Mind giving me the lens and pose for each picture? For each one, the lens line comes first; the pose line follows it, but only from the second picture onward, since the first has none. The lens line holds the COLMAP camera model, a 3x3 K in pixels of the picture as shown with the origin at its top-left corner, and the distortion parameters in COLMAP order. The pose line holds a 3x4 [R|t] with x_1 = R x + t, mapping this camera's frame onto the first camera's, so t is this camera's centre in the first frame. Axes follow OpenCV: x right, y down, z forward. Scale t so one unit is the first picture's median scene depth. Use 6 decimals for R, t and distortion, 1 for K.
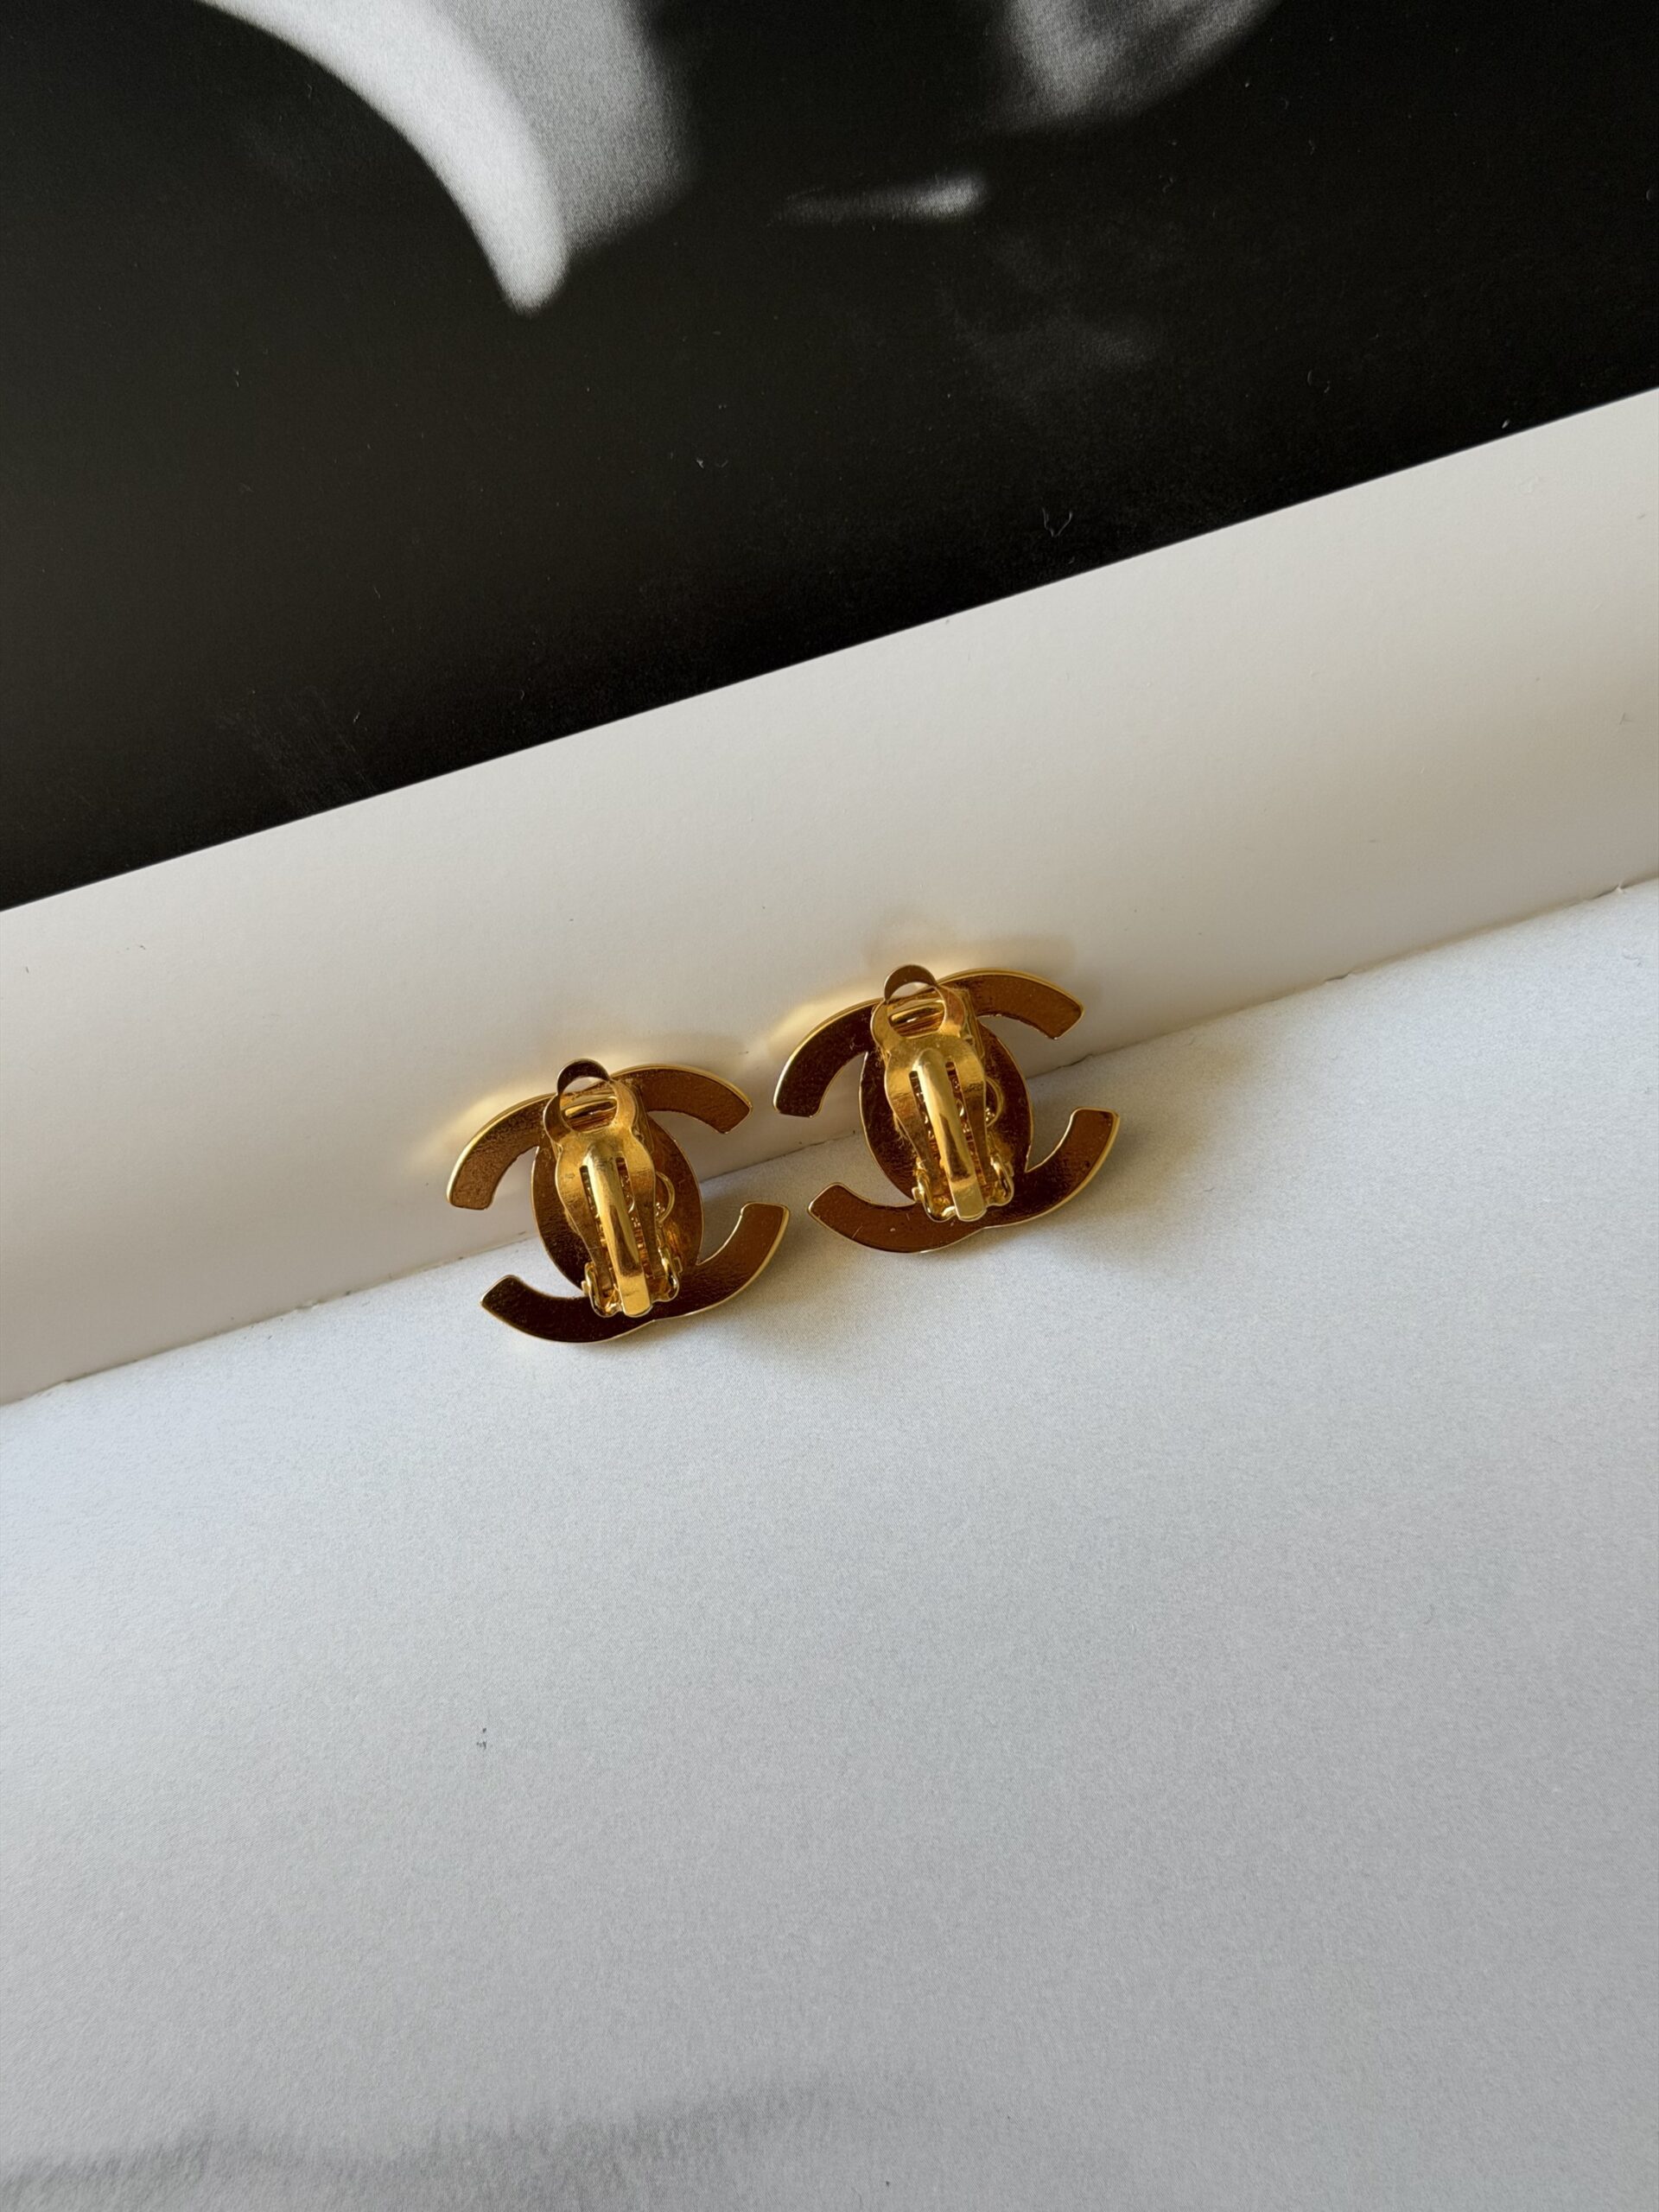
lens RADIAL K [[3328.1, 0, 851.4], [0, 3328.1, 1178.1], [0, 0, 1]] dist [0.062890, 0.000000]
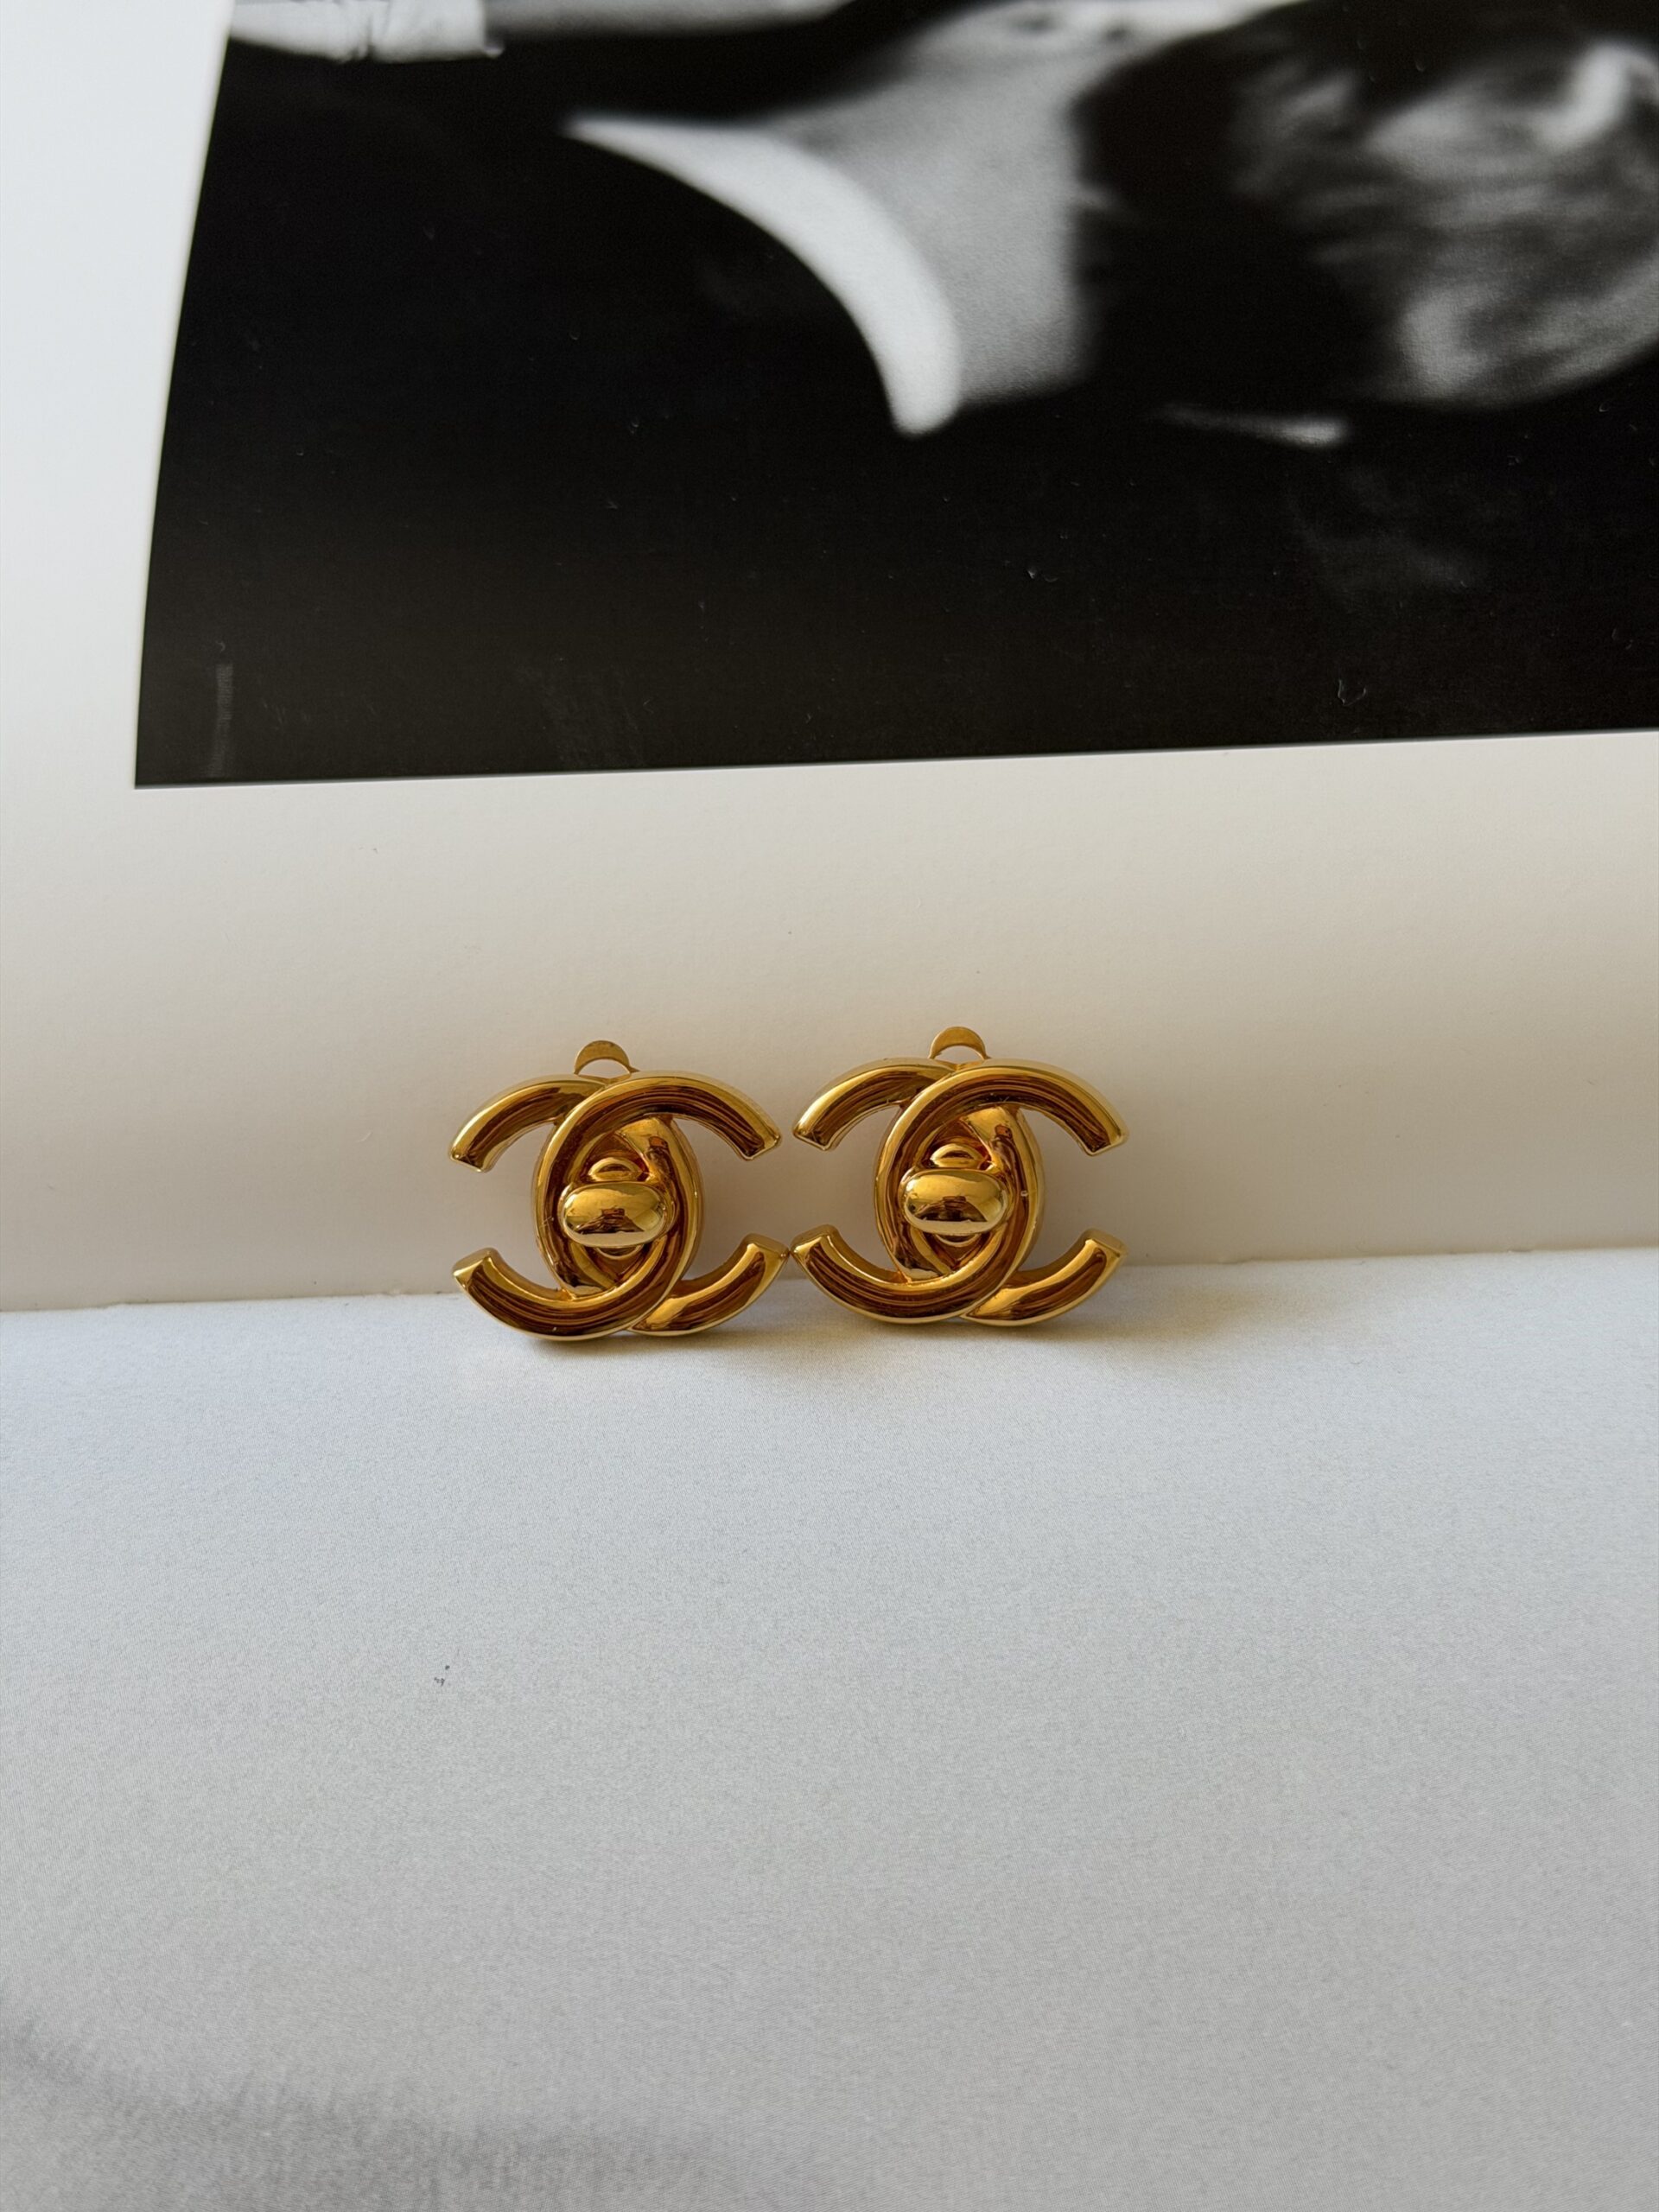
lens RADIAL K [[3328.1, 0, 797.7], [0, 3328.1, 1135.8], [0, 0, 1]] dist [0.062890, 0.000000]
pose [[0.961948, 0.256411, -0.094392, 0.028532], [-0.271197, 0.853891, -0.444210, 0.420835], [-0.033300, 0.452905, 0.890936, 0.136982]]
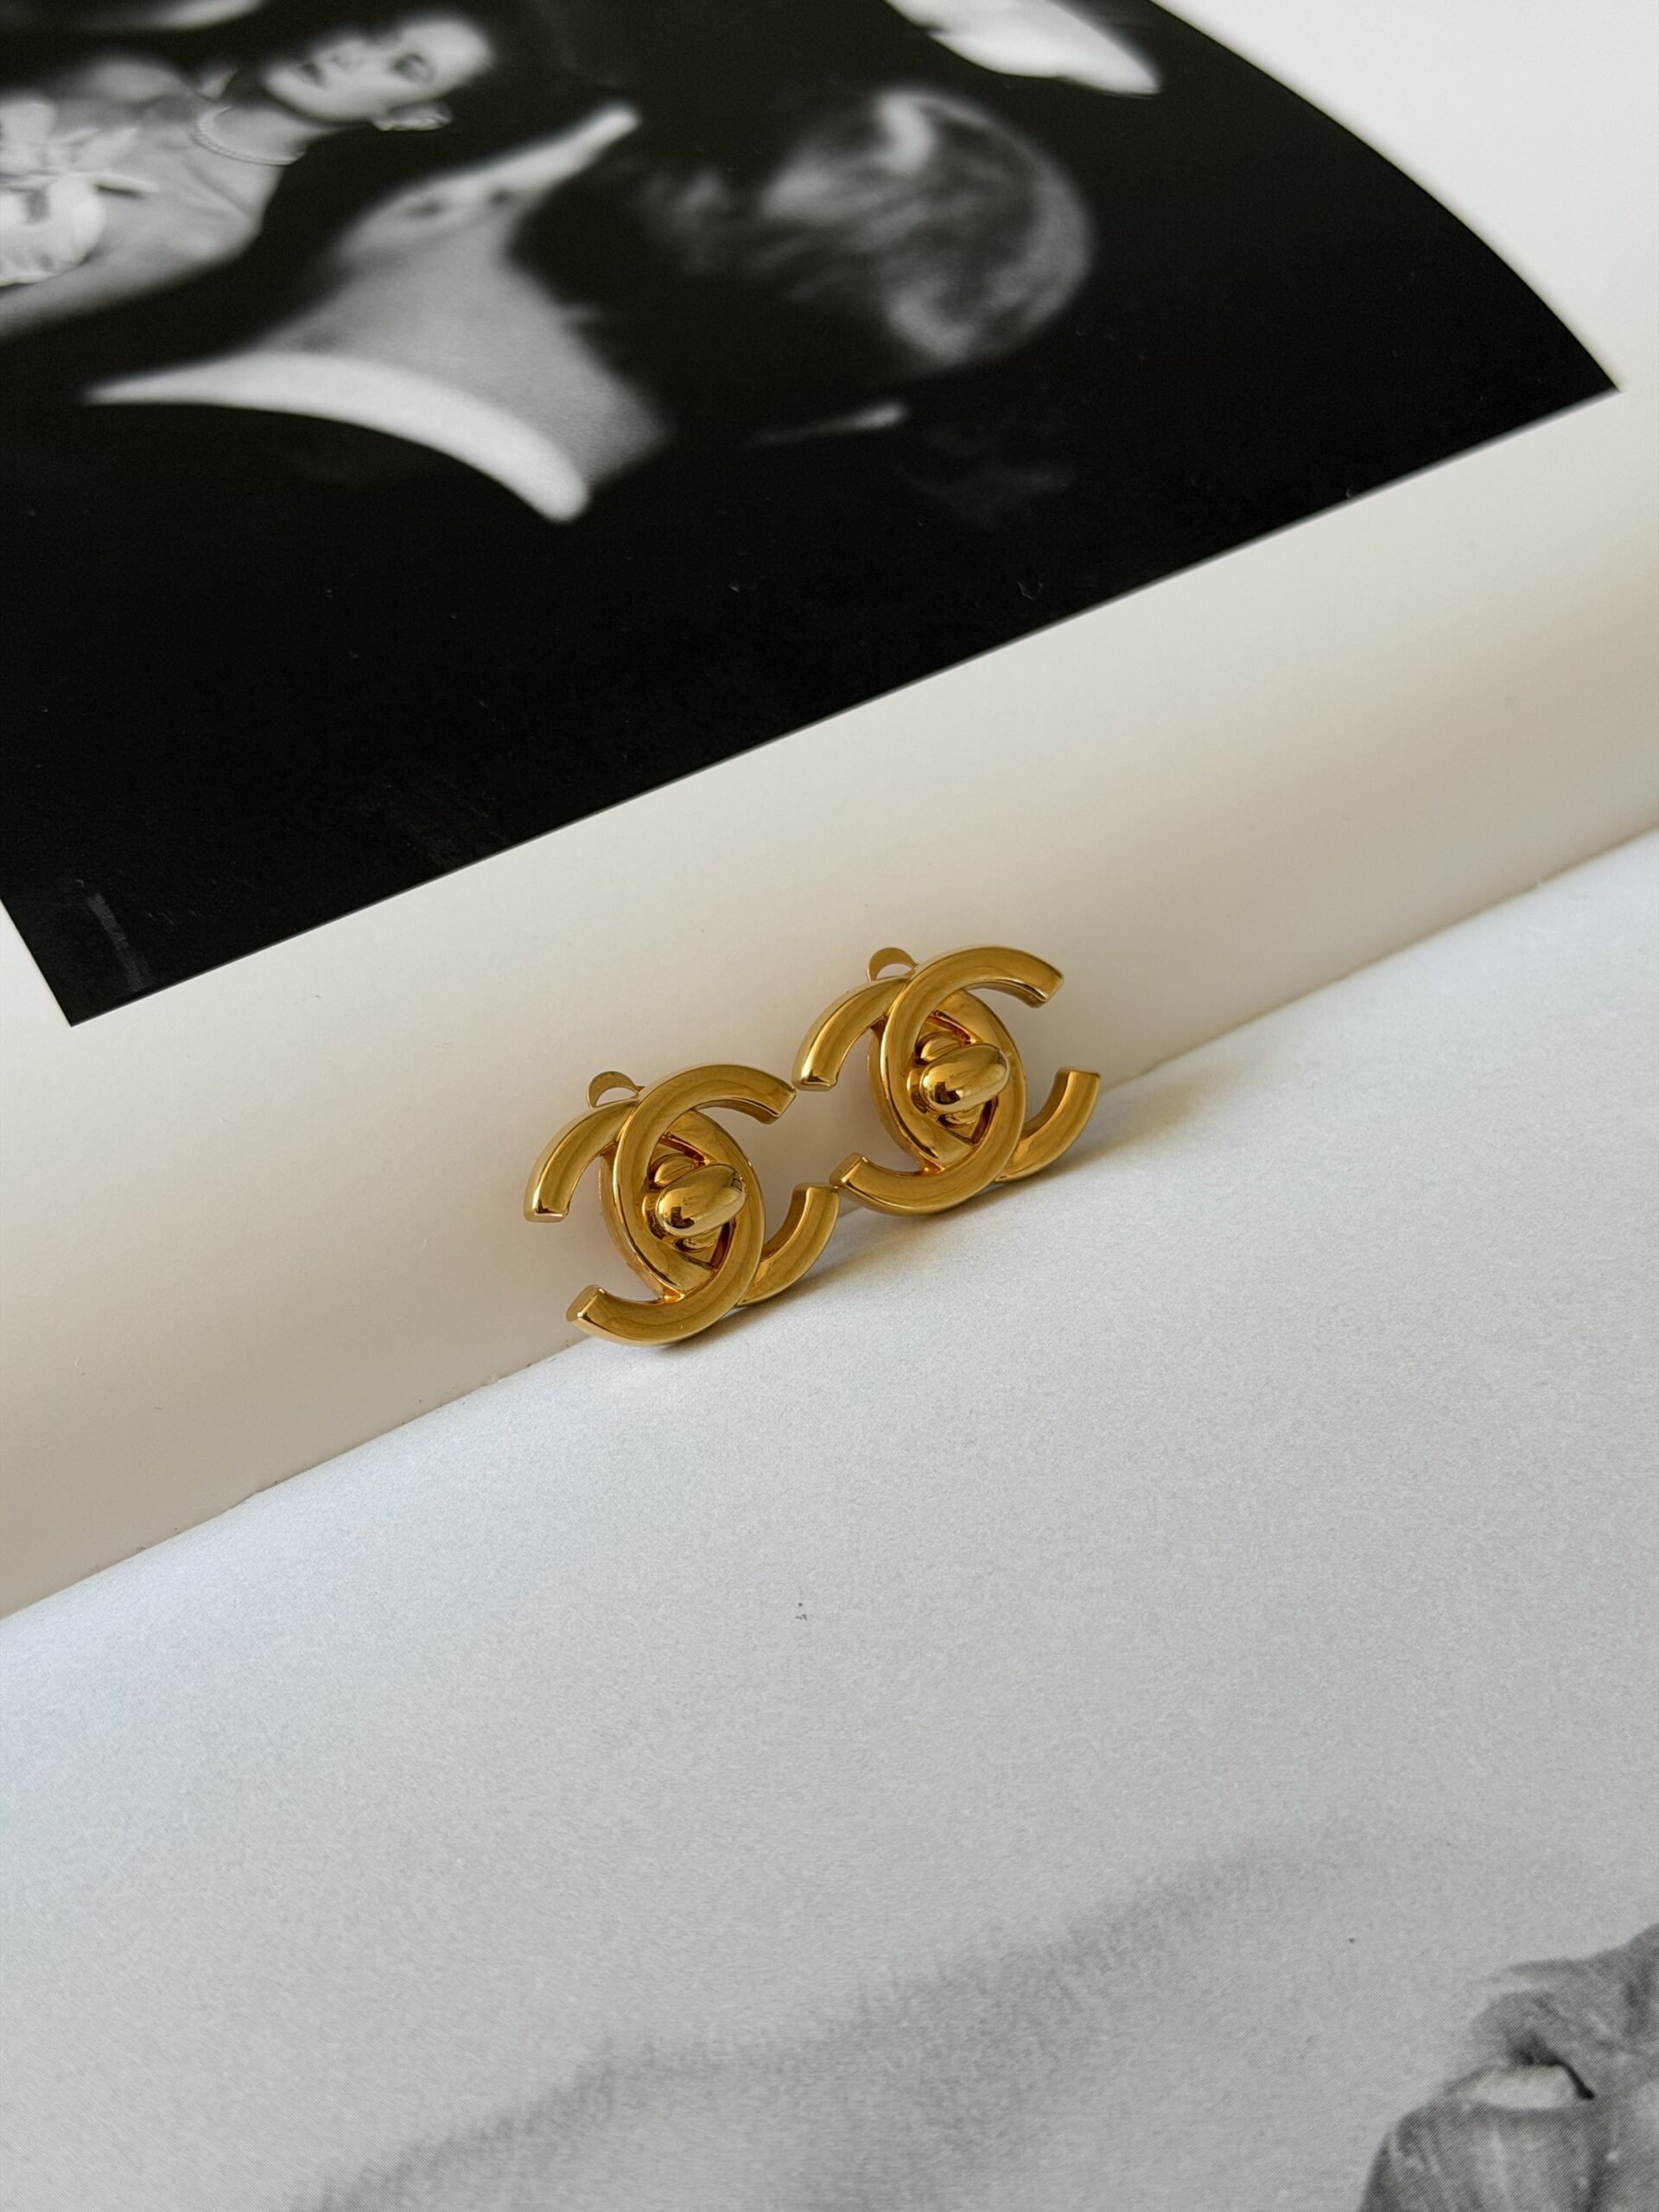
lens RADIAL K [[3328.1, 0, 830.8], [0, 3328.1, 1112.9], [0, 0, 1]] dist [0.062890, 0.000000]
pose [[0.960524, -0.124047, 0.249009, -0.327197], [0.246497, 0.794436, -0.555076, 0.595121], [-0.128966, 0.594544, 0.793653, 0.154943]]
